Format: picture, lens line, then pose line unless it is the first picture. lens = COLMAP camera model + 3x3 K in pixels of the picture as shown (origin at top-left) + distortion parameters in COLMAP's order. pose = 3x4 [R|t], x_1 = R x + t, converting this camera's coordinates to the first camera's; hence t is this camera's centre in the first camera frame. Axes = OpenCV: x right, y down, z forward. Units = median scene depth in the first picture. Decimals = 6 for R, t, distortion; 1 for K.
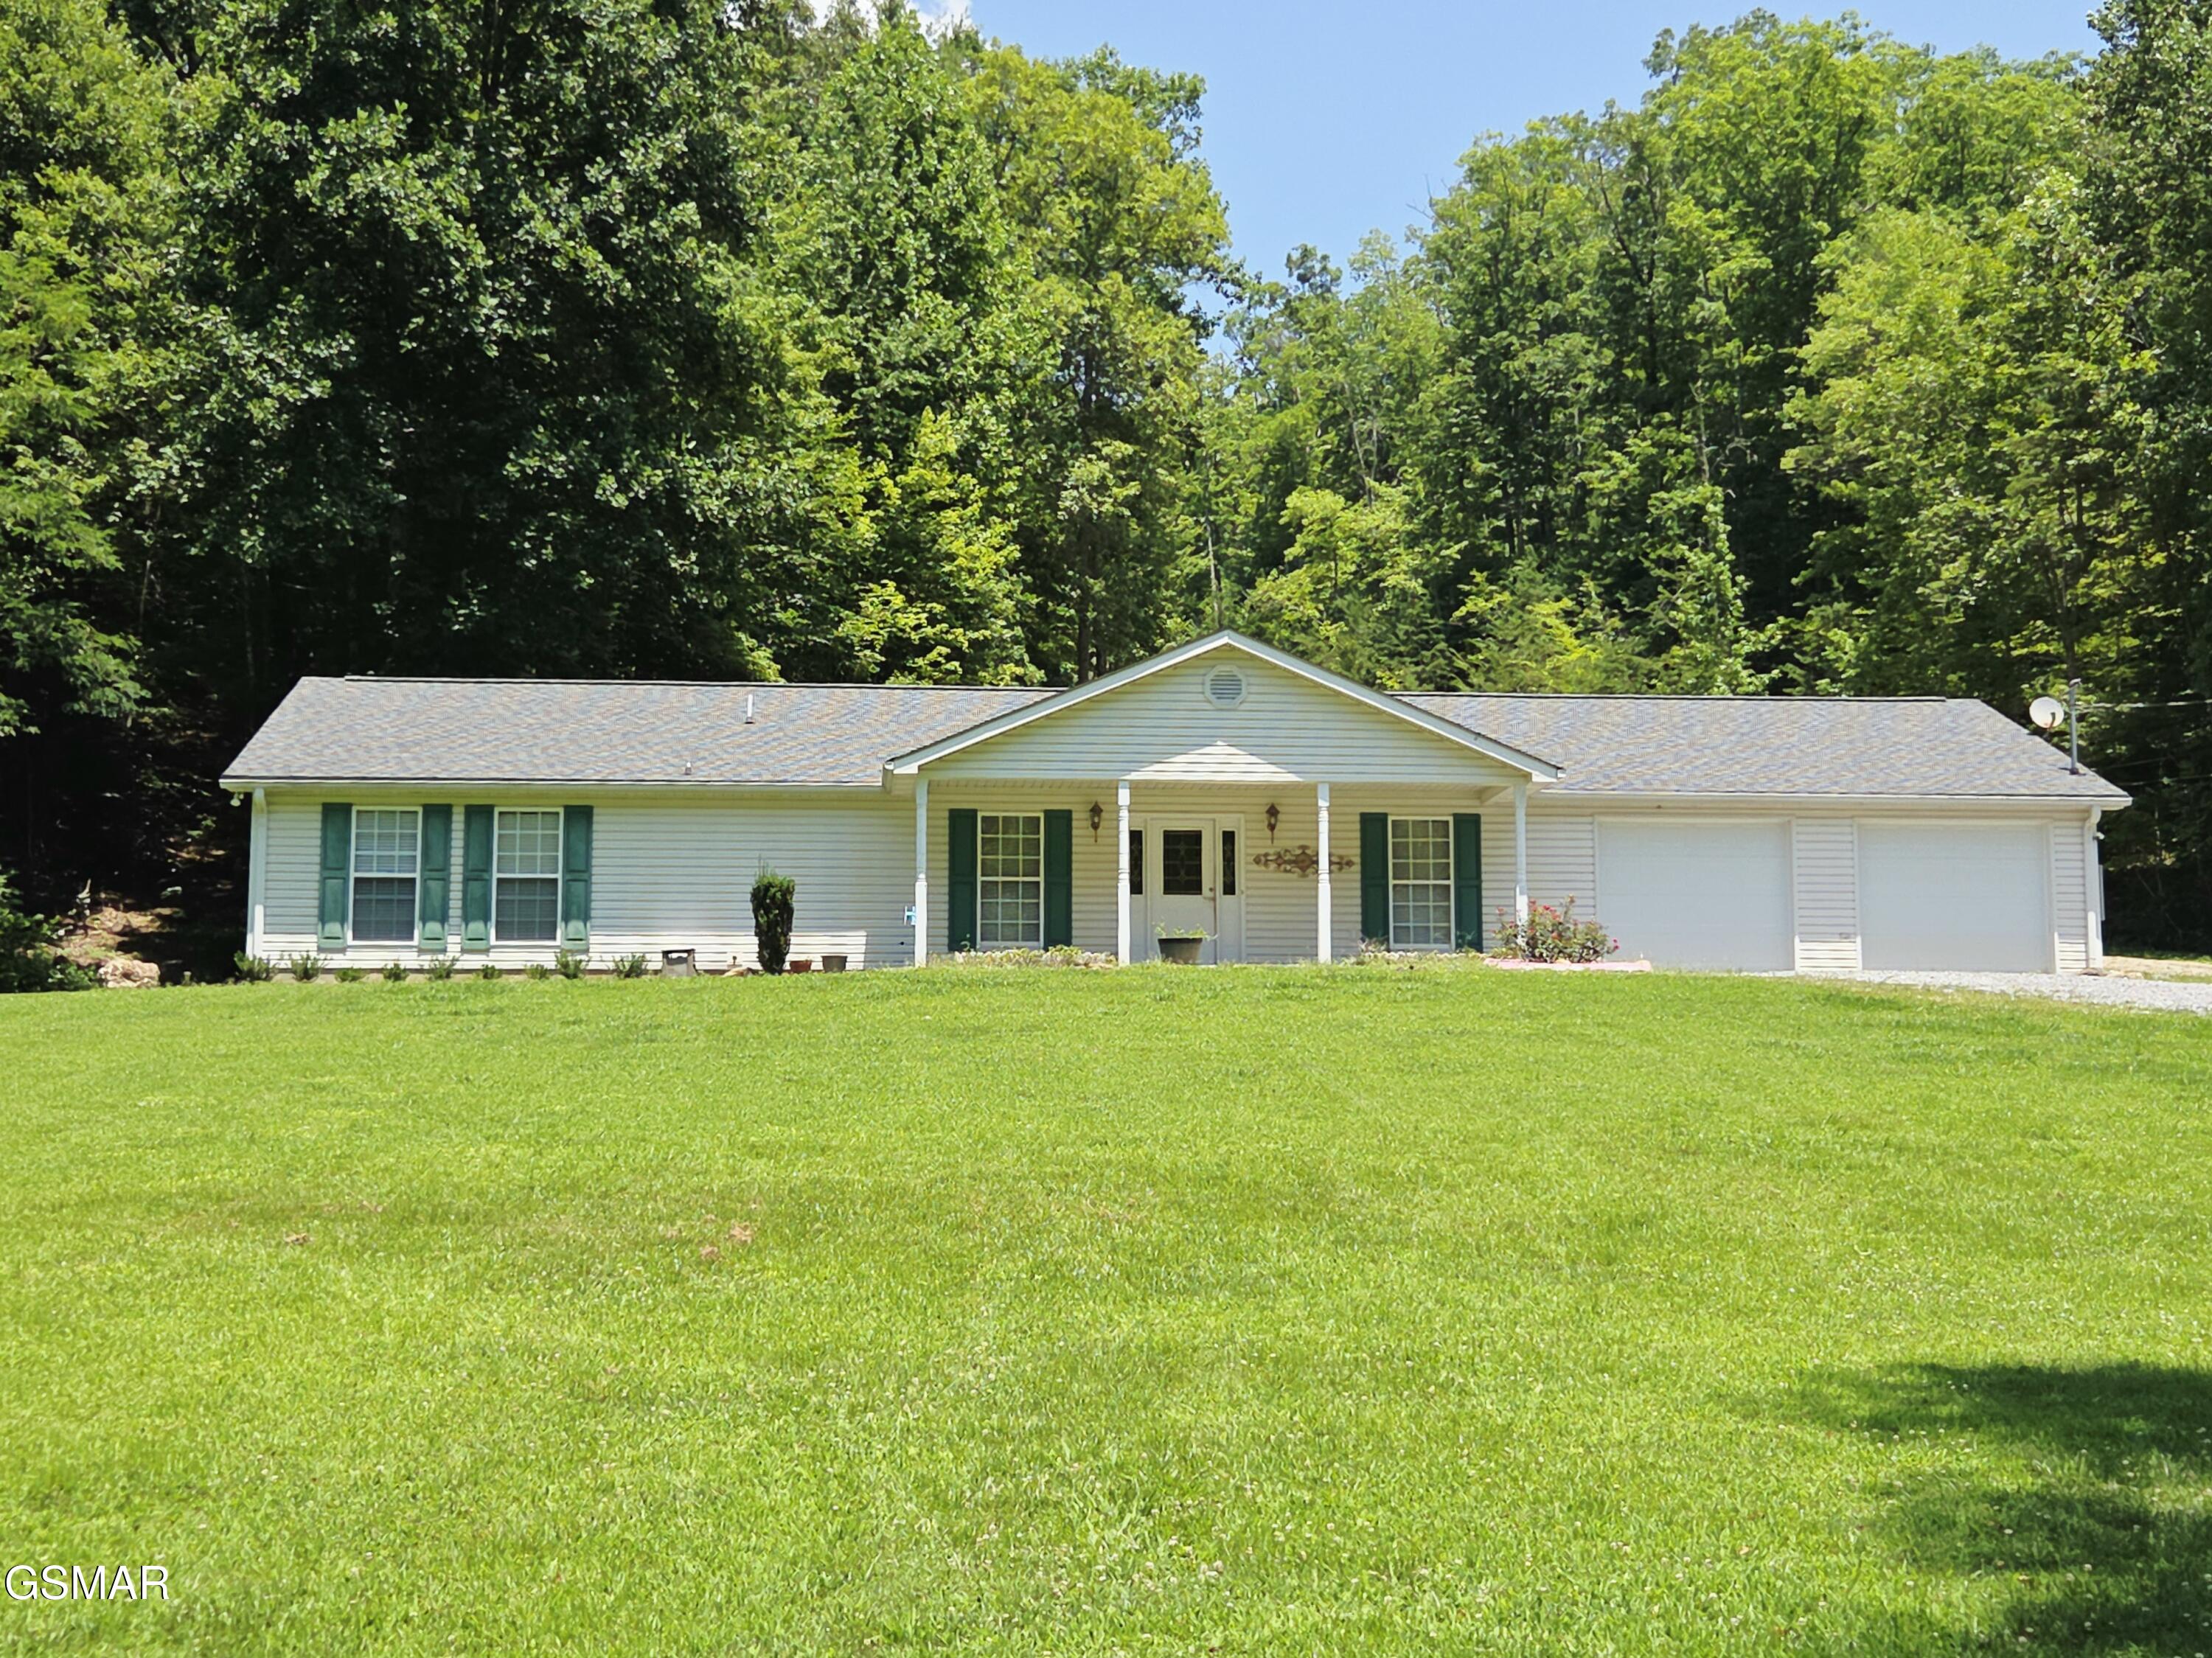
lens RADIAL K [[2811.6, 0, 1106.0], [0, 2811.6, 829.0], [0, 0, 1]] dist [0.149728, -0.502375]
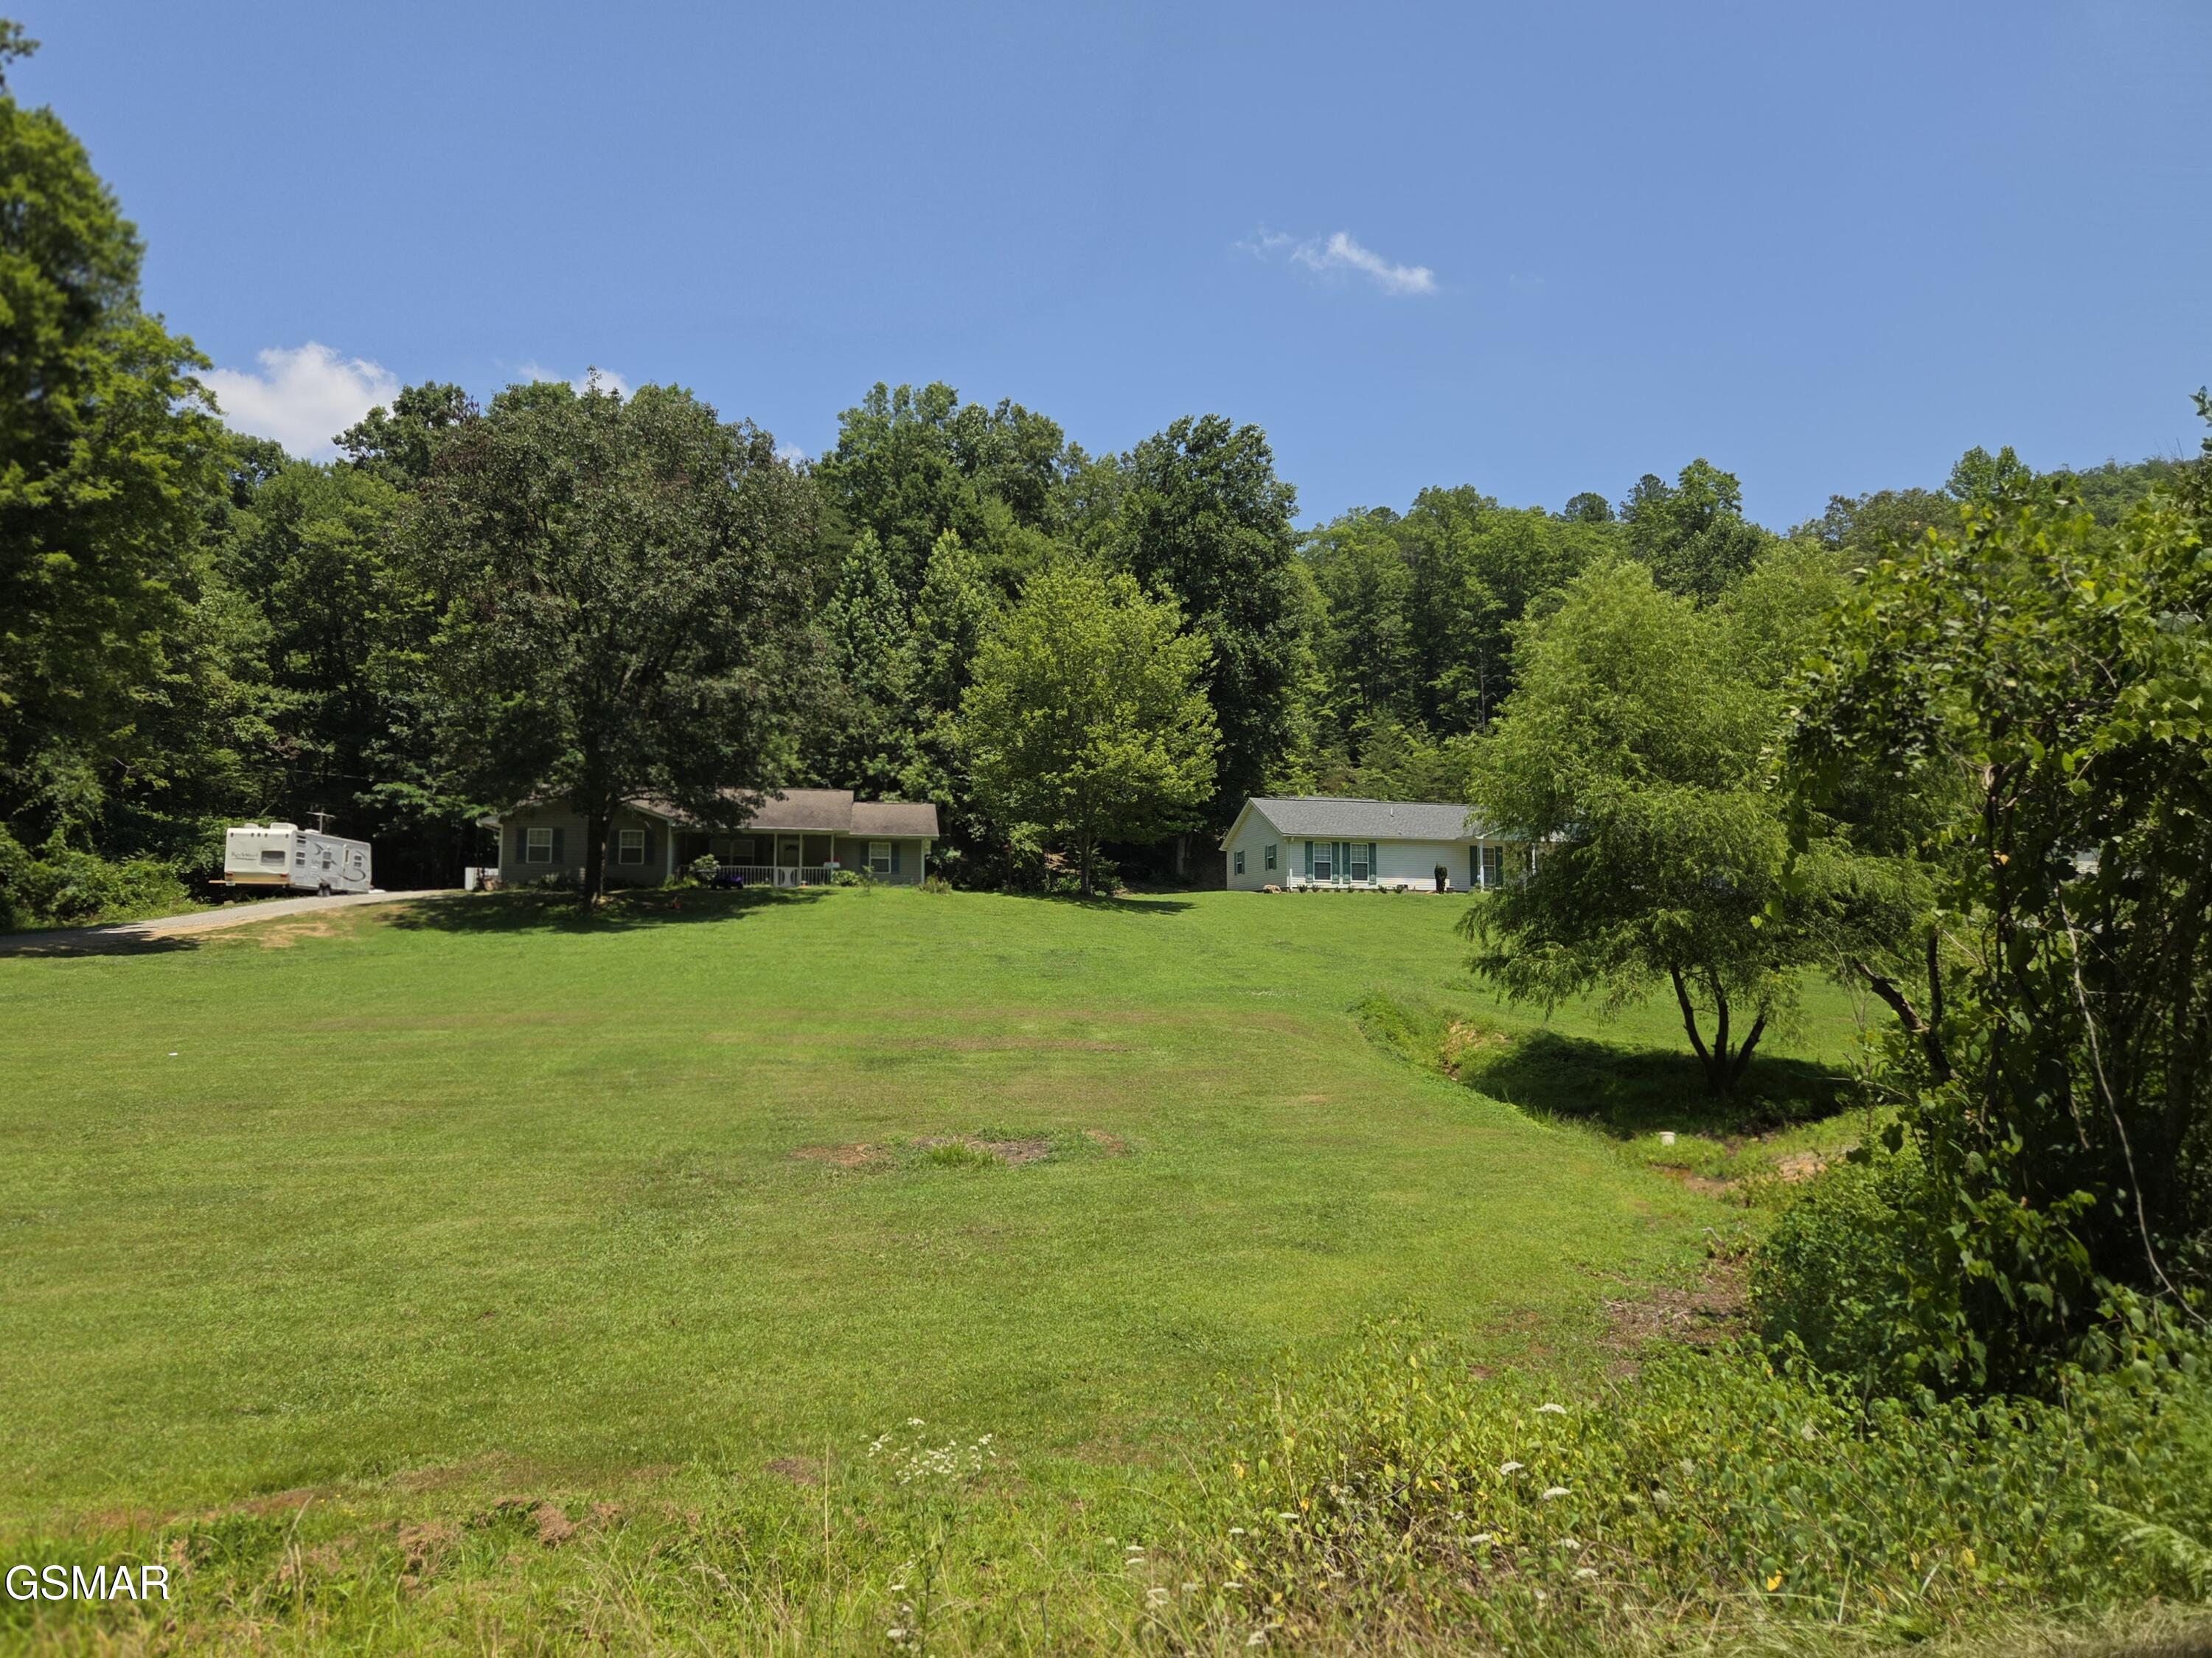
lens RADIAL K [[1474.8, 0, 1068.8], [0, 1474.8, 801.1], [0, 0, 1]] dist [0.047352, -0.001331]
pose [[0.995151, 0.020133, 0.096280, -0.389264], [-0.021830, 0.999624, 0.016603, -0.043305], [-0.095910, -0.018624, 0.995216, -0.426147]]
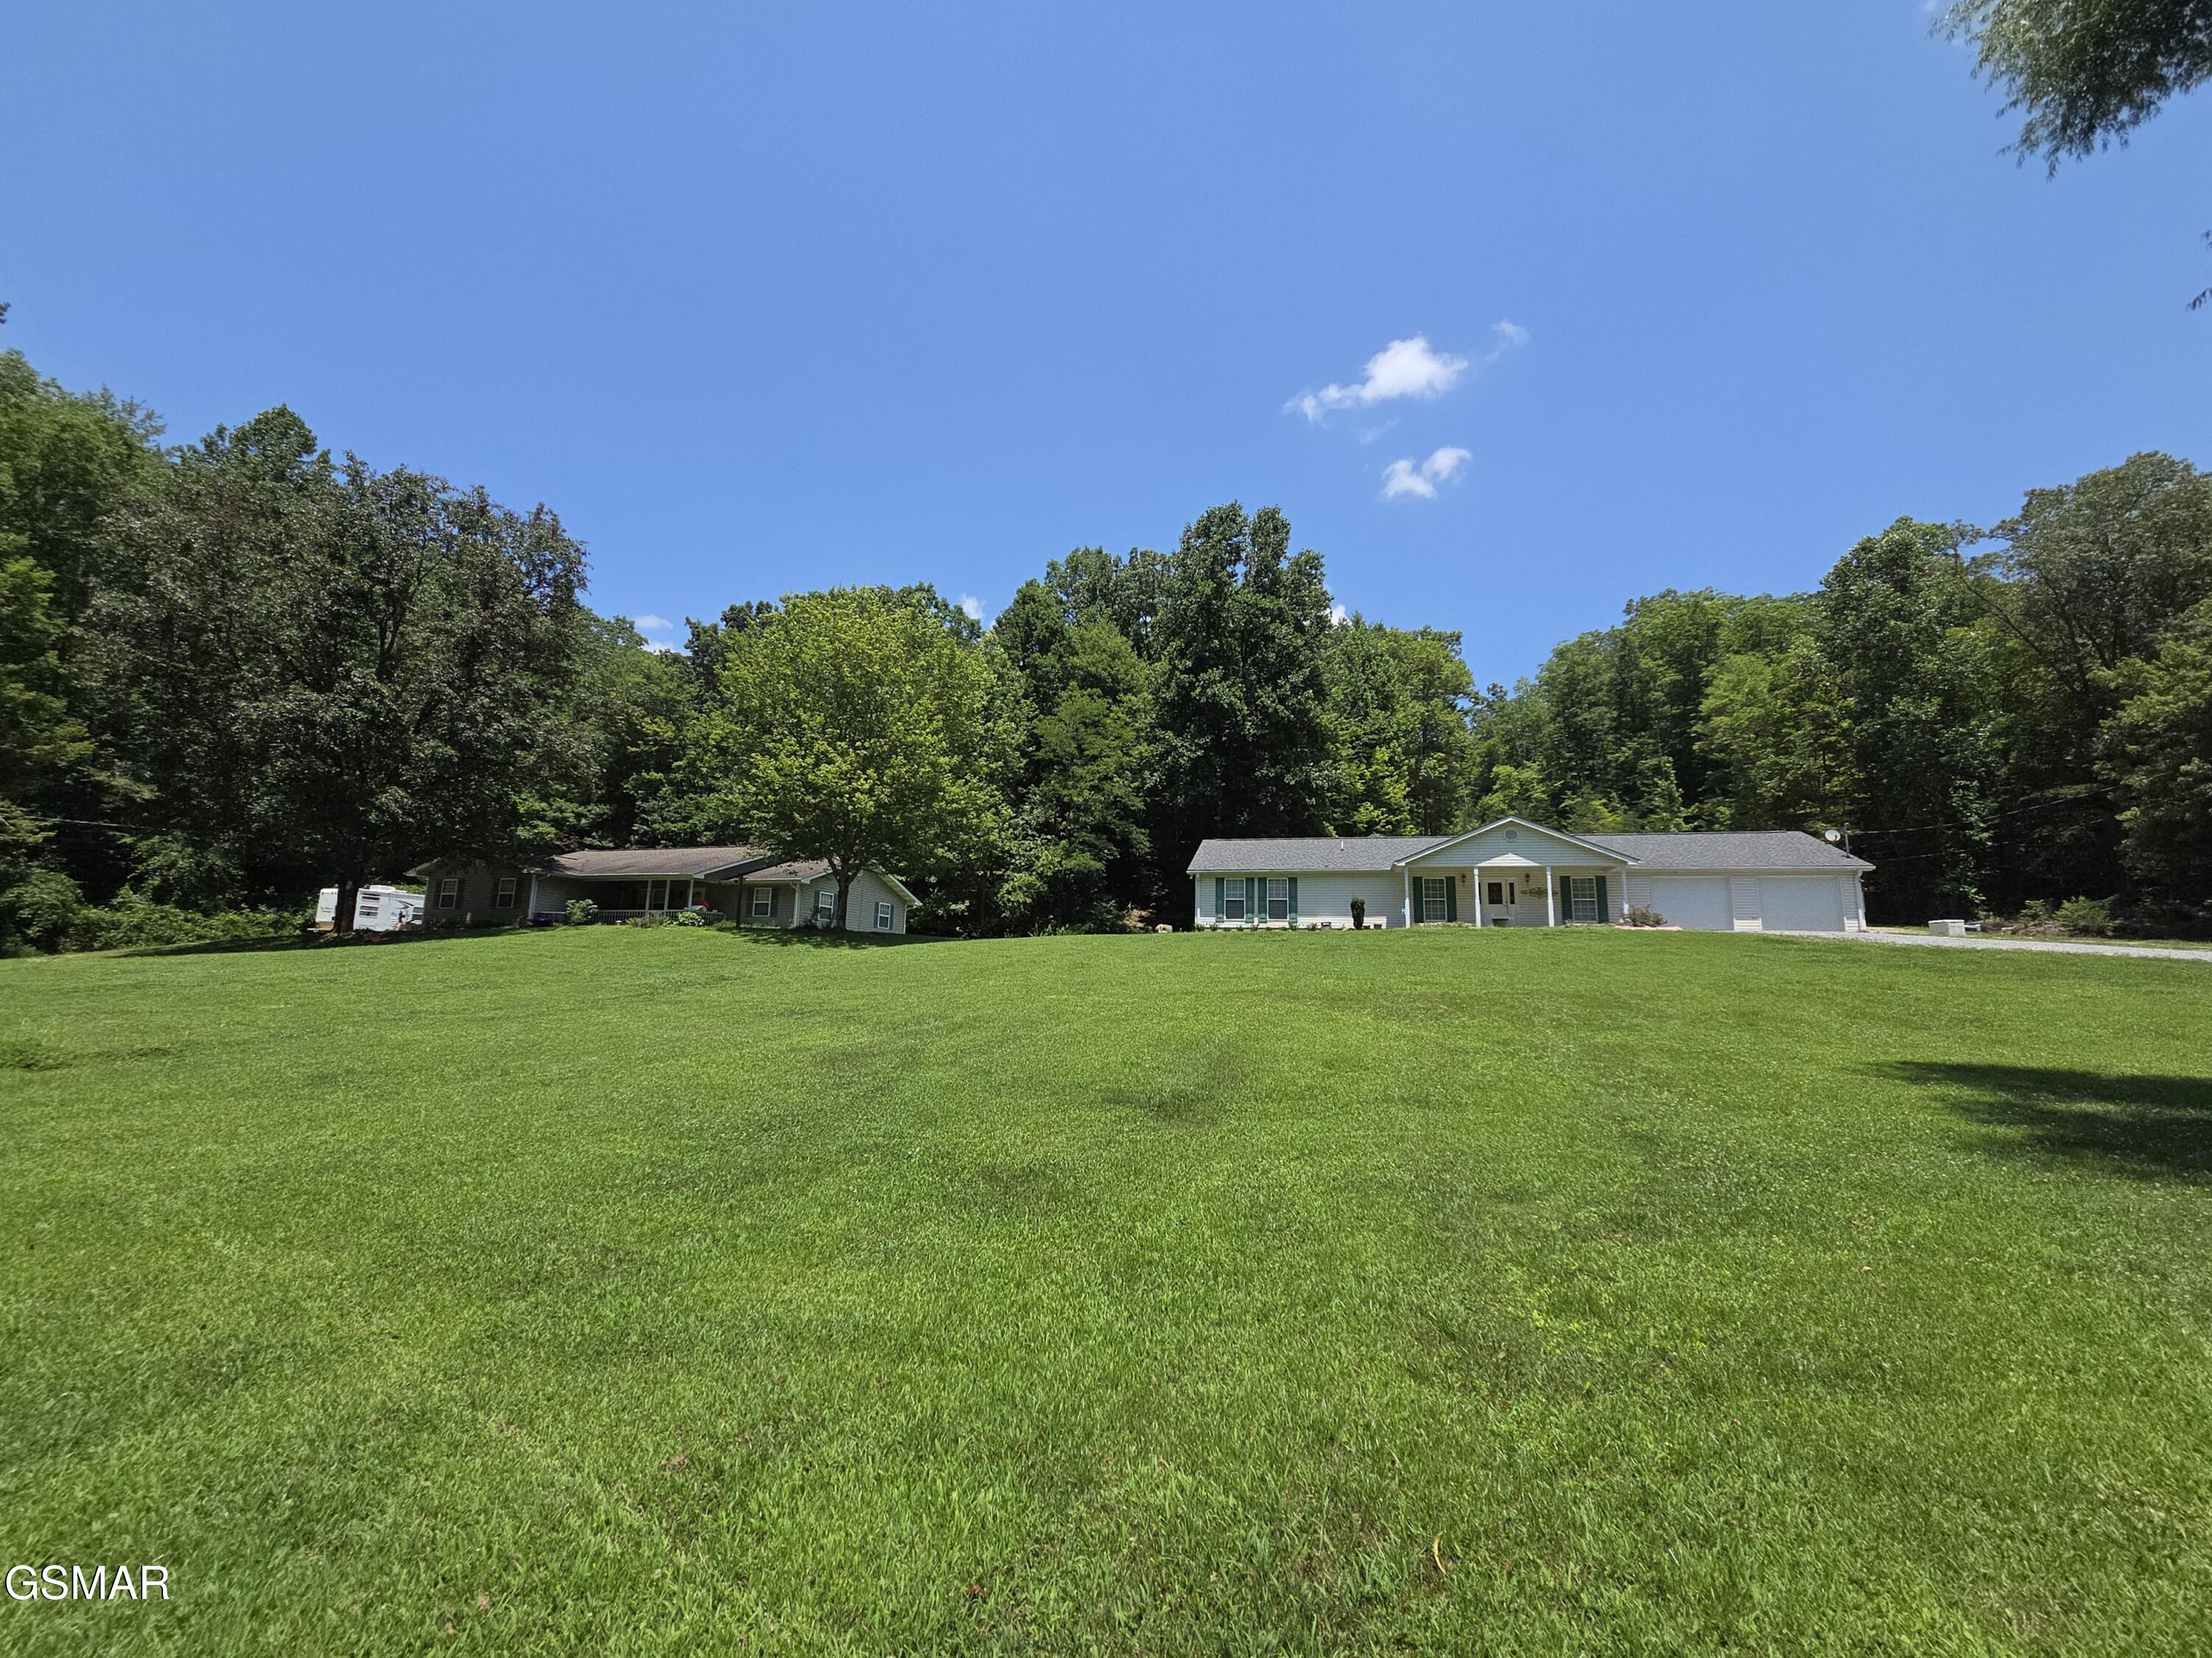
lens RADIAL K [[907.0, 0, 1106.0], [0, 907.0, 829.0], [0, 0, 1]] dist [-0.000354, -0.000005]
pose [[0.946844, -0.031001, -0.320195, -0.028965], [0.011307, 0.997938, -0.063182, -0.000118], [0.321494, 0.056203, 0.945242, -0.024745]]
